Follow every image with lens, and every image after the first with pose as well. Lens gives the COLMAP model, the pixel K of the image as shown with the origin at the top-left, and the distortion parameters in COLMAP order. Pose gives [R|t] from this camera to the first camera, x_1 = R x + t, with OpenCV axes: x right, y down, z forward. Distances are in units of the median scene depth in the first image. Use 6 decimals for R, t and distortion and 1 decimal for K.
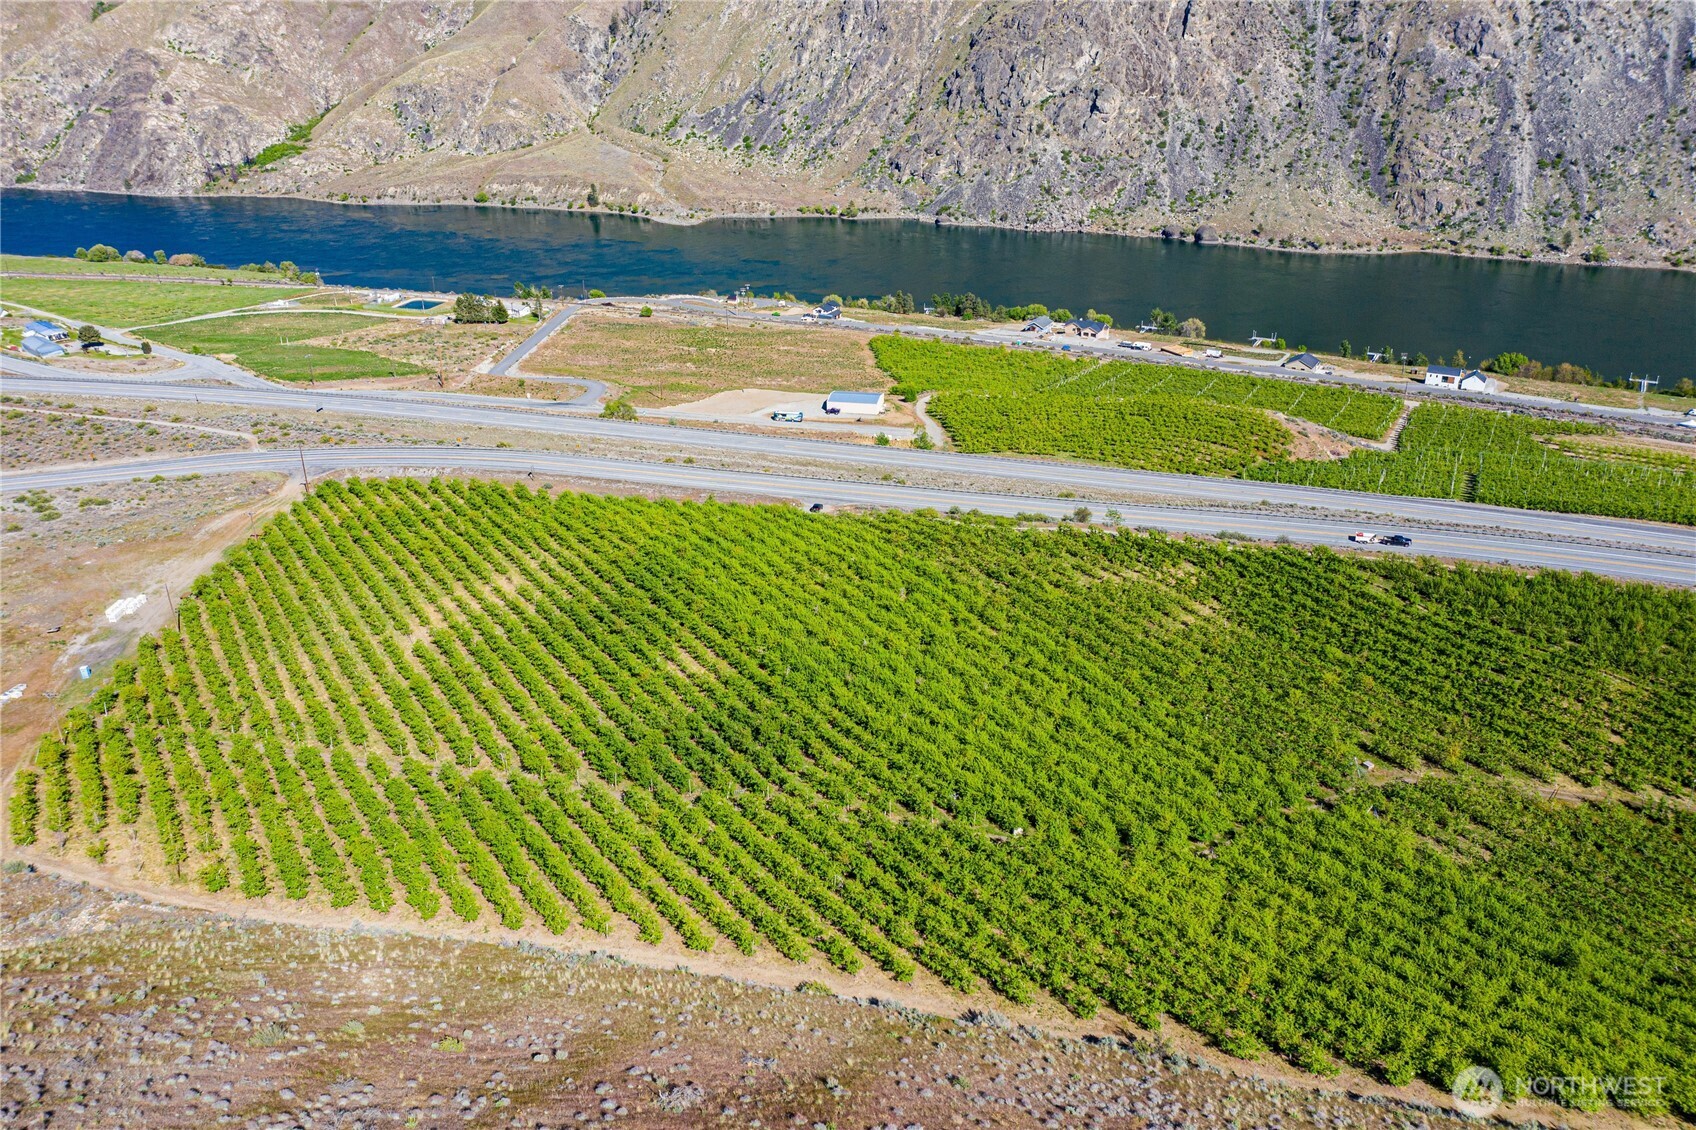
lens RADIAL K [[1326.7, 0, 848.2], [0, 1326.7, 576.8], [0, 0, 1]] dist [-0.019078, 0.006276]
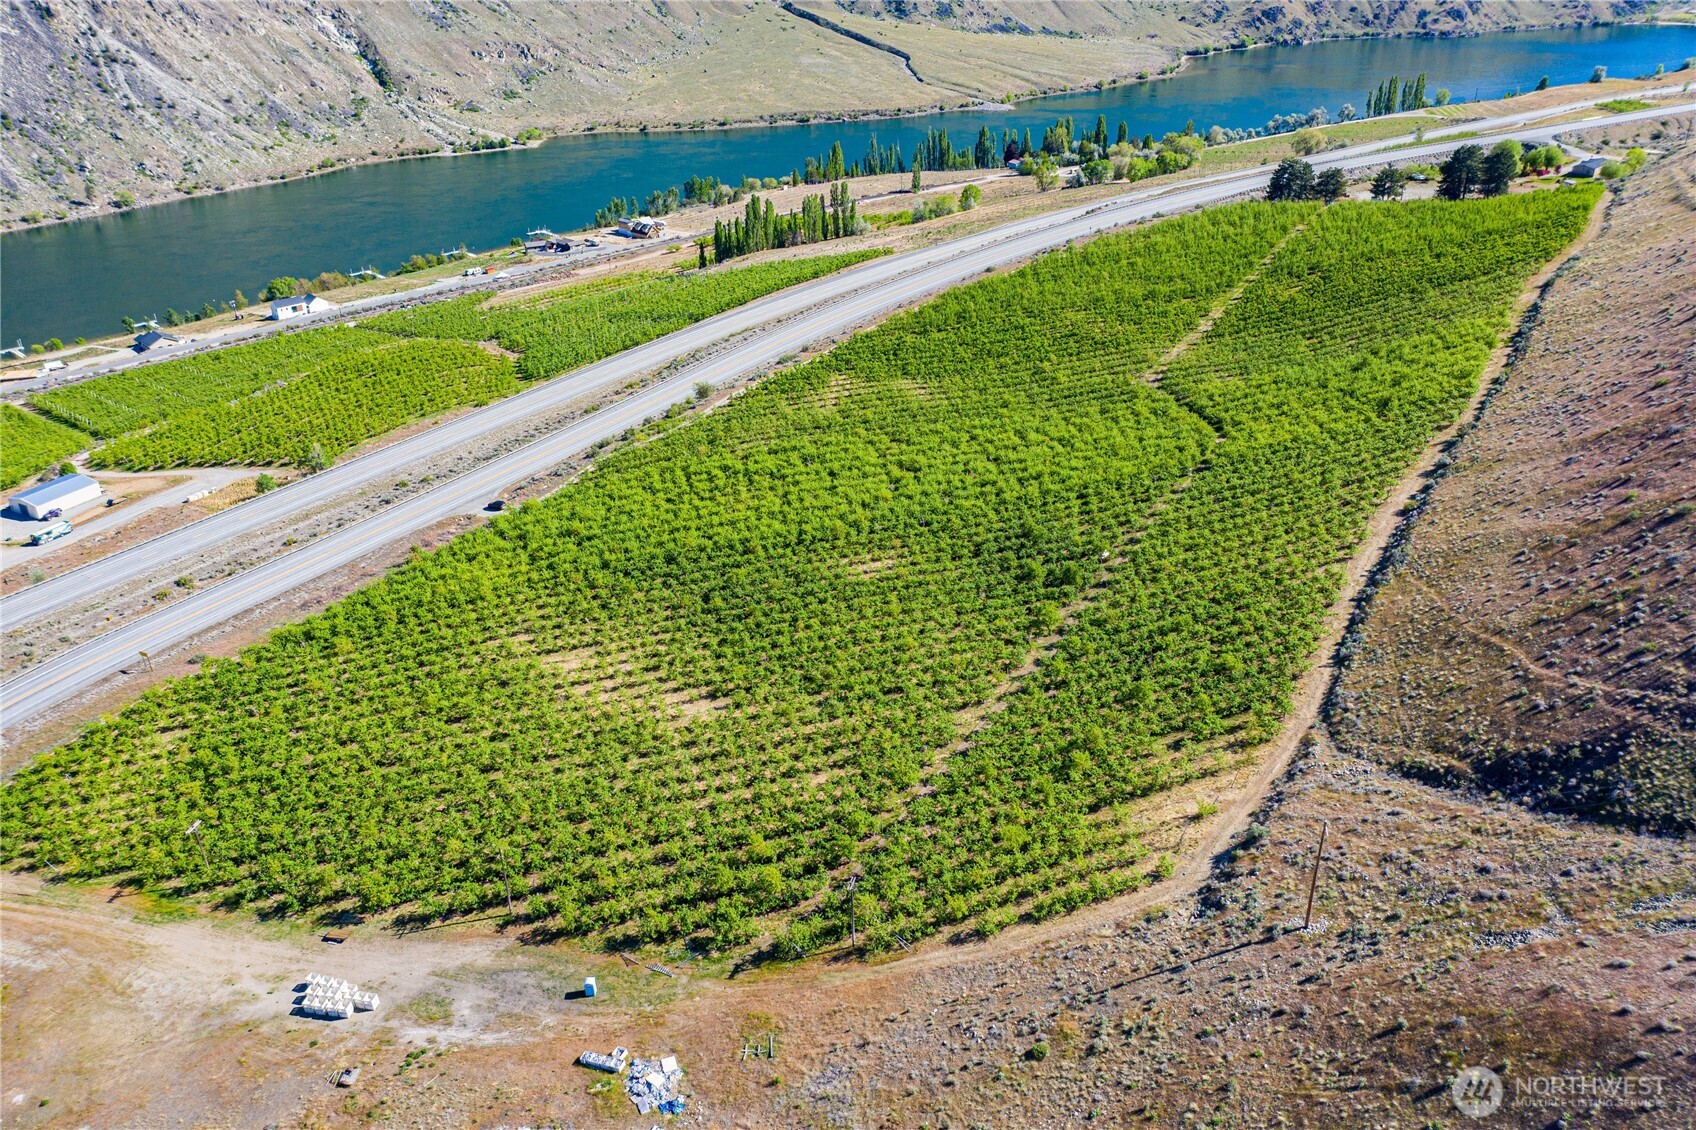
lens RADIAL K [[1326.7, 0, 850.4], [0, 1326.7, 579.5], [0, 0, 1]] dist [-0.019078, 0.006276]
pose [[0.281260, -0.440616, 0.852496, -0.240372], [0.416629, 0.856334, 0.305144, -0.058784], [-0.864473, 0.269350, 0.424426, 0.131391]]
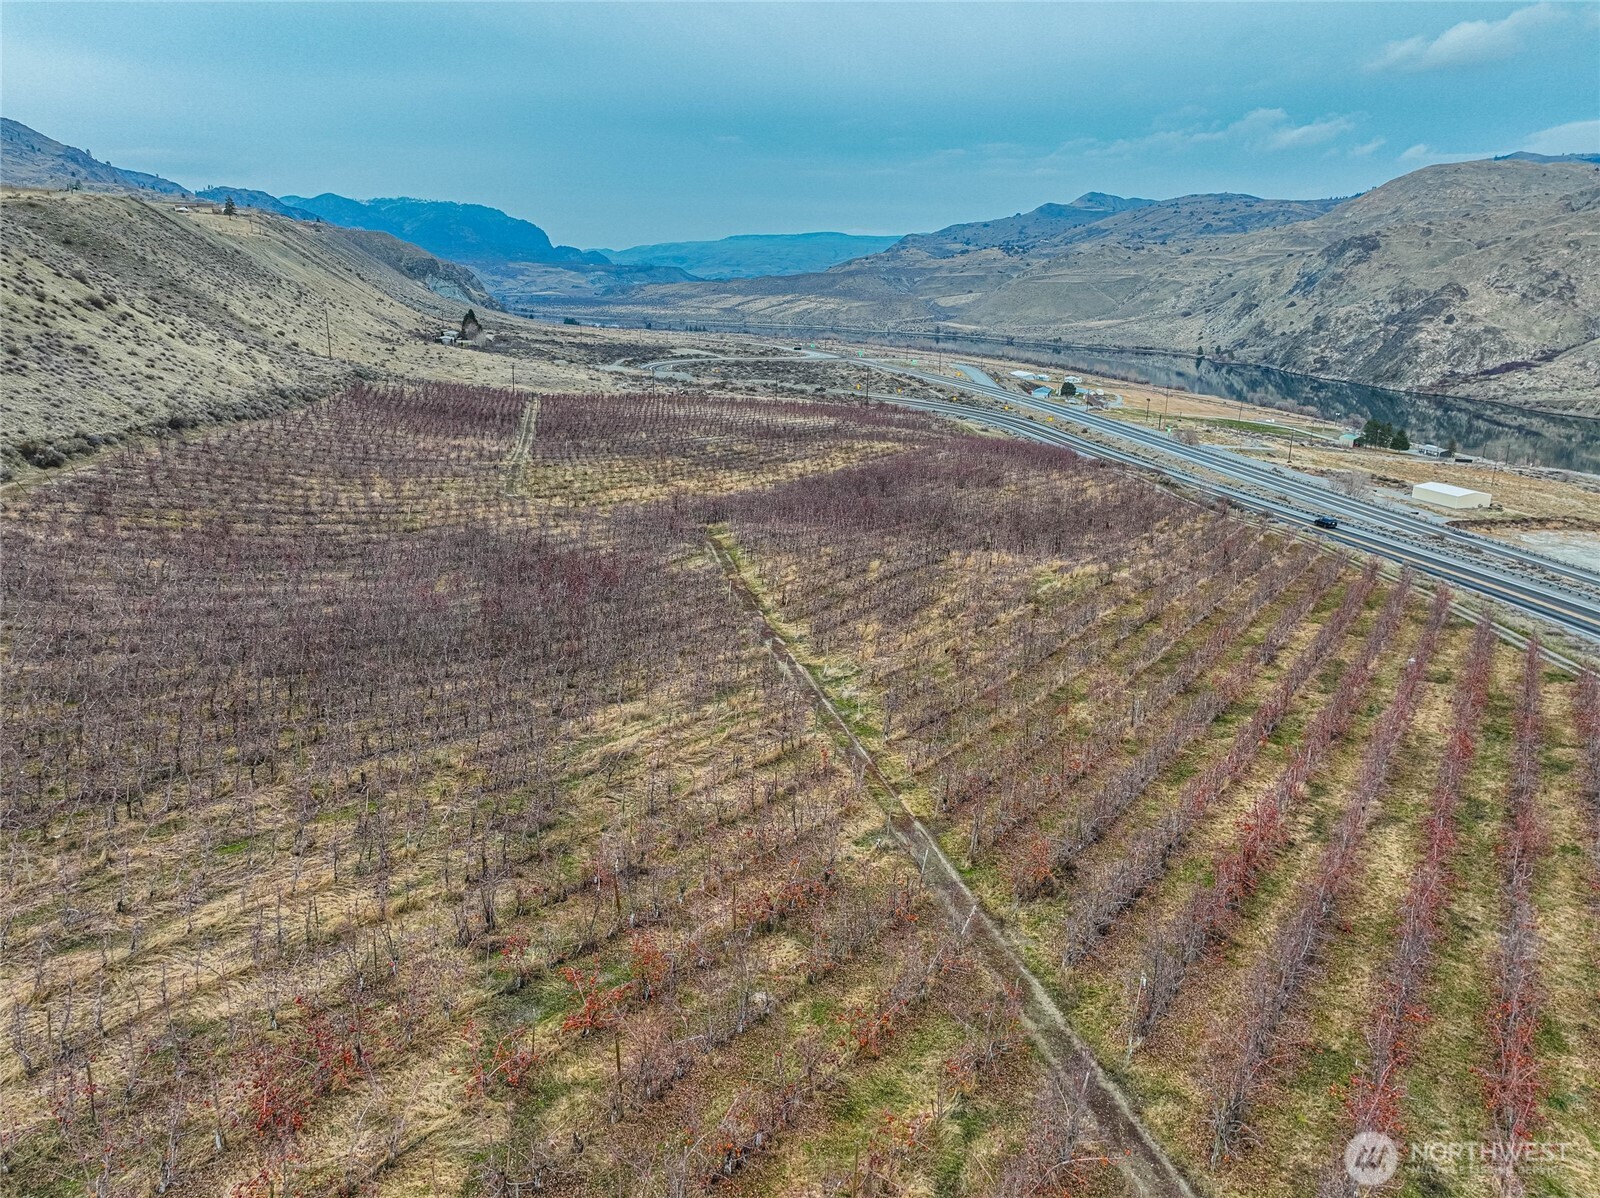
lens RADIAL K [[1125.7, 0, 803.5], [0, 1125.7, 592.0], [0, 0, 1]] dist [-0.001352, 0.016941]
pose [[0.432155, 0.260513, -0.863351, 0.220029], [-0.399029, 0.913784, 0.075994, 0.020181], [0.808714, 0.311661, 0.498848, 0.128945]]
